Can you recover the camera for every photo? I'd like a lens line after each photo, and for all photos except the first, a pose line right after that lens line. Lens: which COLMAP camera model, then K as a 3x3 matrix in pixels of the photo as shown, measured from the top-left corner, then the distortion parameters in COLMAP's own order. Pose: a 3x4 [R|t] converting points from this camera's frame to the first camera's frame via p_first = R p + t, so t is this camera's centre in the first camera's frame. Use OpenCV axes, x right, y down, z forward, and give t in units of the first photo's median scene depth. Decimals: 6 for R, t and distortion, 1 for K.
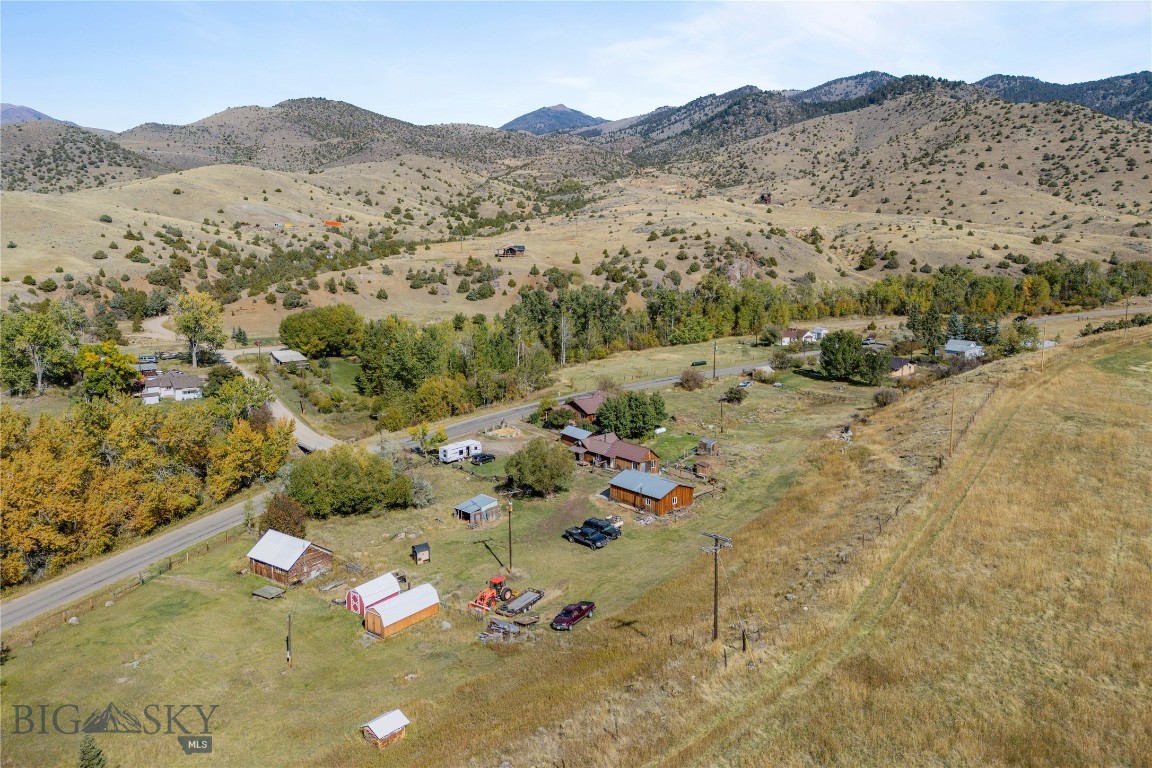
lens RADIAL K [[841.5, 0, 574.8], [0, 841.5, 343.6], [0, 0, 1]] dist [0.103741, -0.127575]
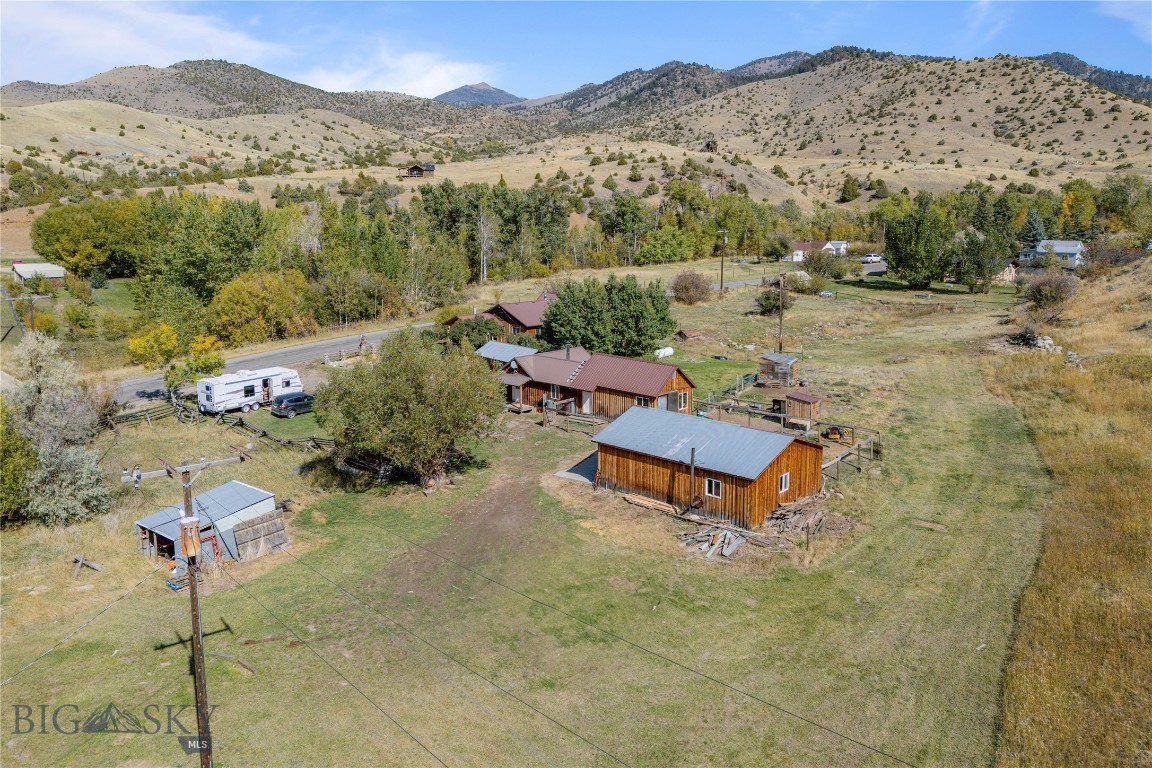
lens RADIAL K [[841.5, 0, 574.8], [0, 841.5, 343.6], [0, 0, 1]] dist [0.103741, -0.127575]
pose [[0.996210, -0.013538, 0.085923, 0.000014], [0.012050, 0.999769, 0.017811, 0.019818], [-0.086144, -0.016708, 0.996143, 0.108085]]
